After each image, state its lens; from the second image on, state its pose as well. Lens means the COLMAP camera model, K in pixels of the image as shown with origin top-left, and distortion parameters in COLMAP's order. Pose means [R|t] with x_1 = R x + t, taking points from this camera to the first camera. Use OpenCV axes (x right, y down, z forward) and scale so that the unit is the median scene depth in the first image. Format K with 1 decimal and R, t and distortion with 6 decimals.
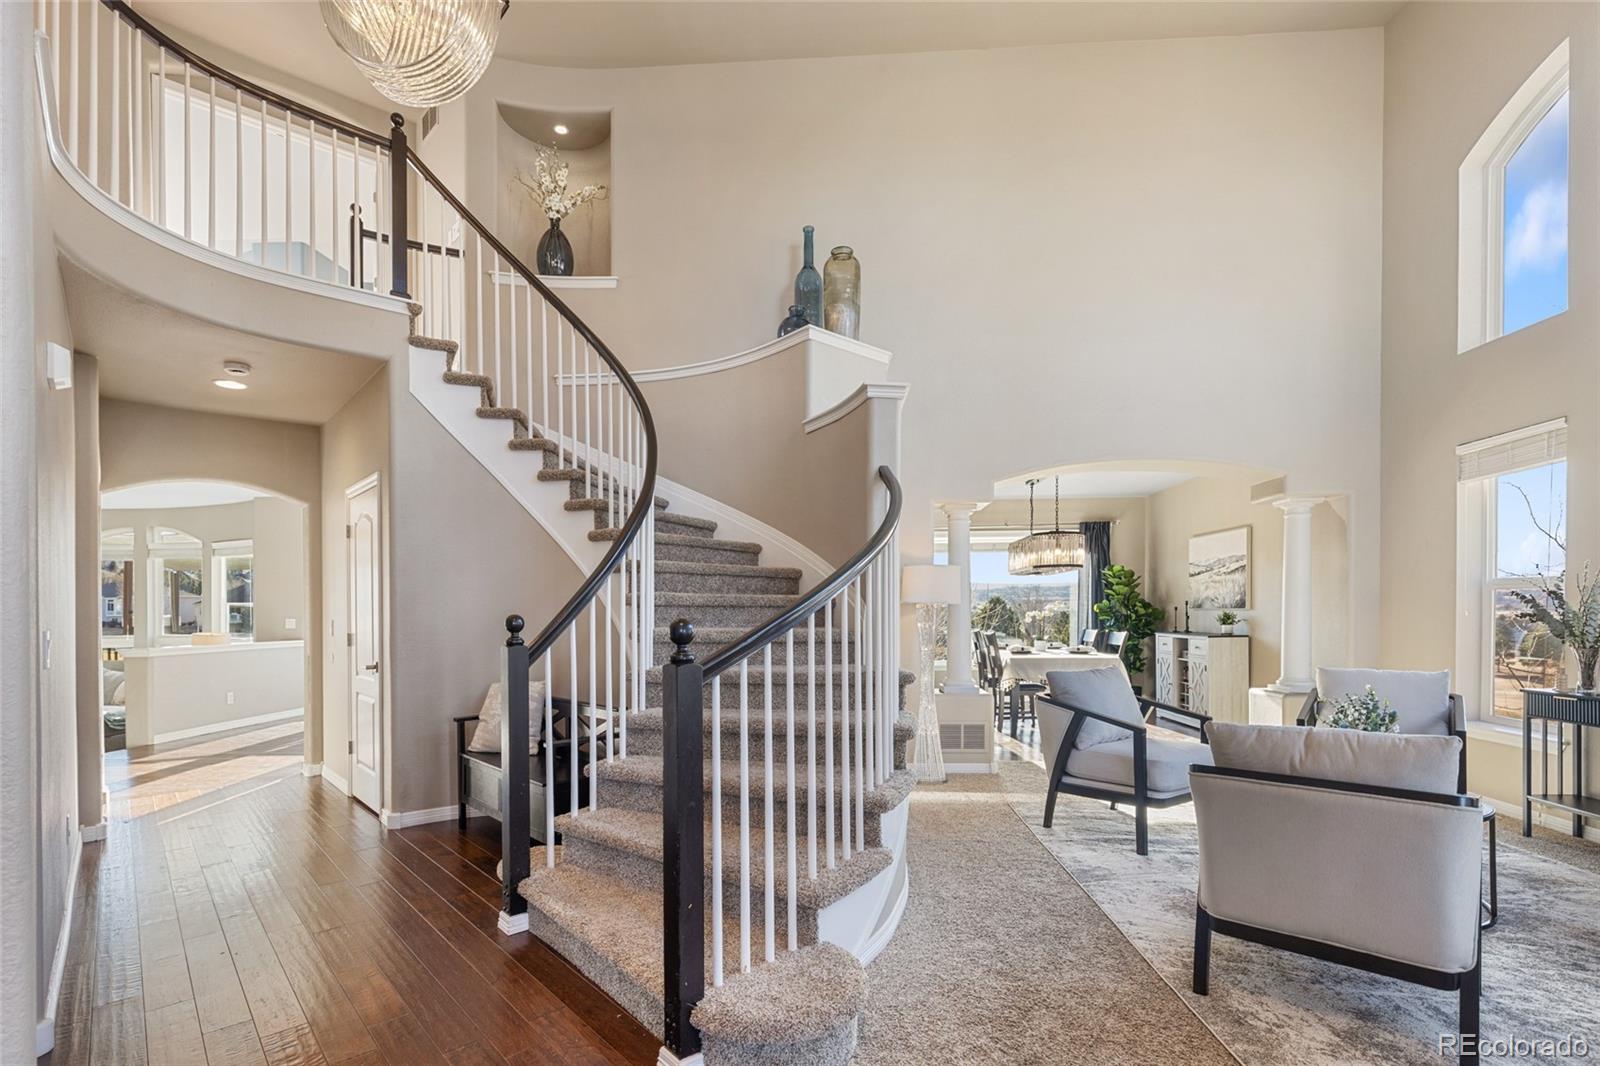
lens RADIAL K [[724.5, 0, 824.1], [0, 724.5, 614.6], [0, 0, 1]] dist [0.003826, -0.002266]
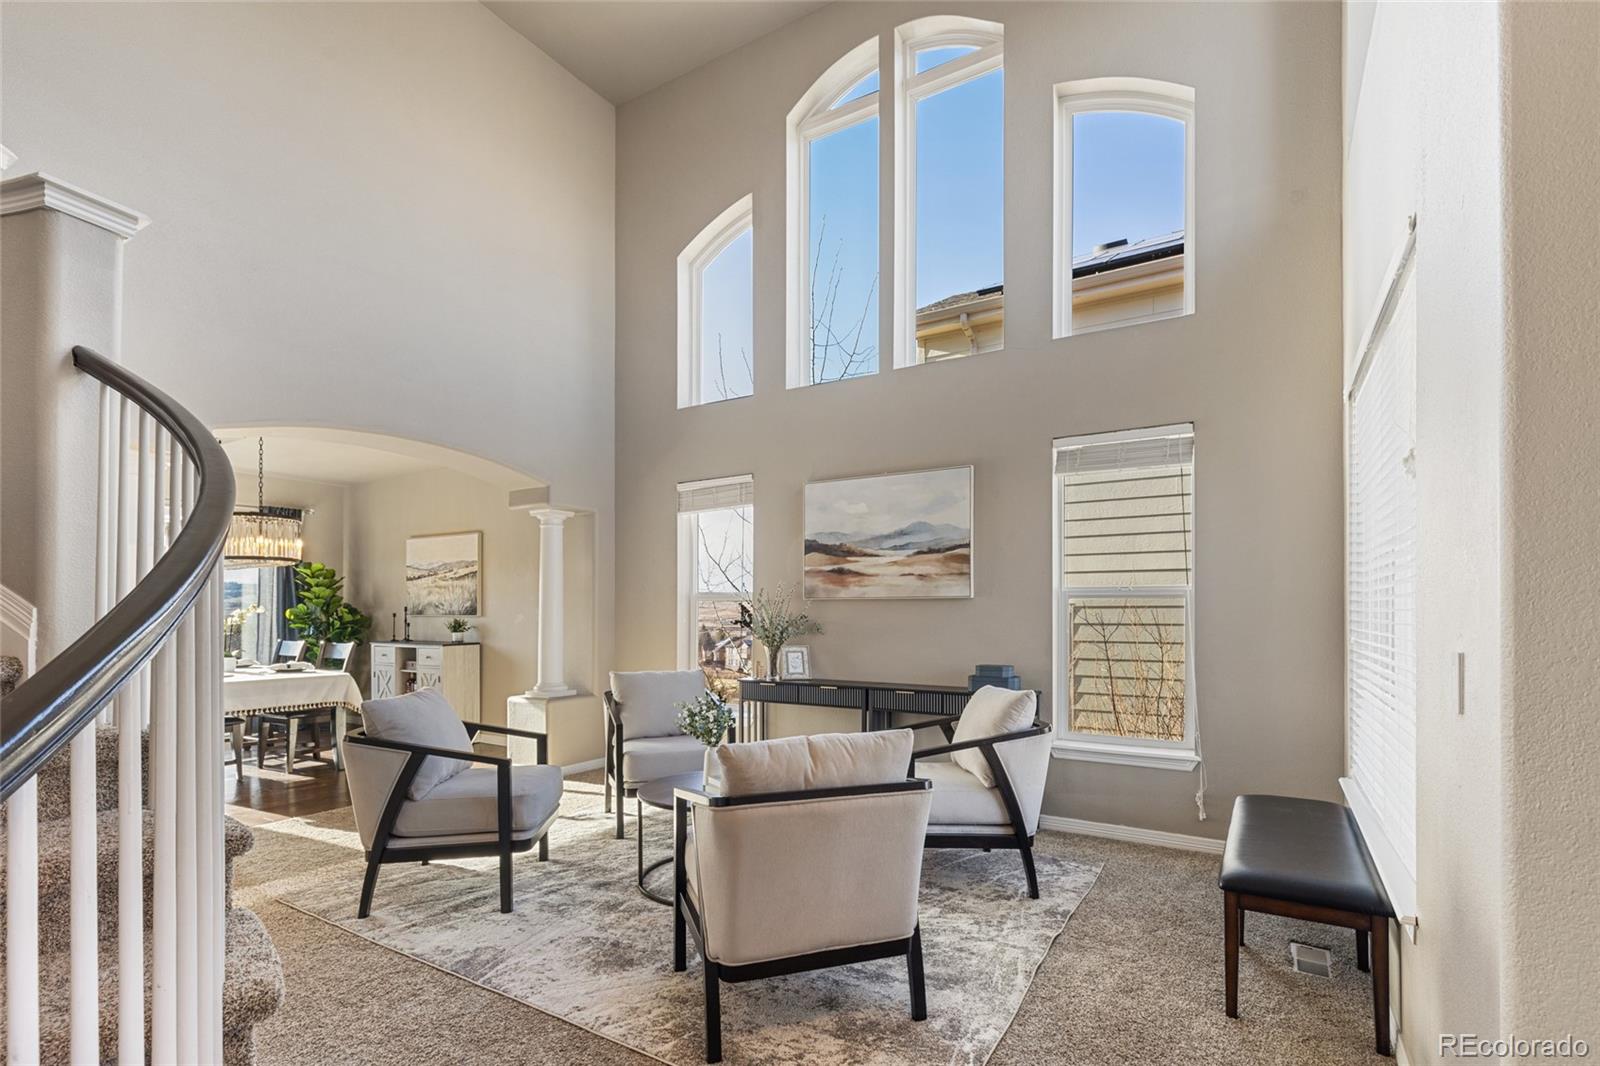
lens RADIAL K [[724.5, 0, 765.1], [0, 724.5, 612.8], [0, 0, 1]] dist [0.003826, -0.002266]
pose [[0.514053, 0.006711, 0.857732, -0.062900], [0.002469, 0.999954, -0.009304, -0.001782], [-0.857755, 0.006900, 0.514013, 0.158177]]
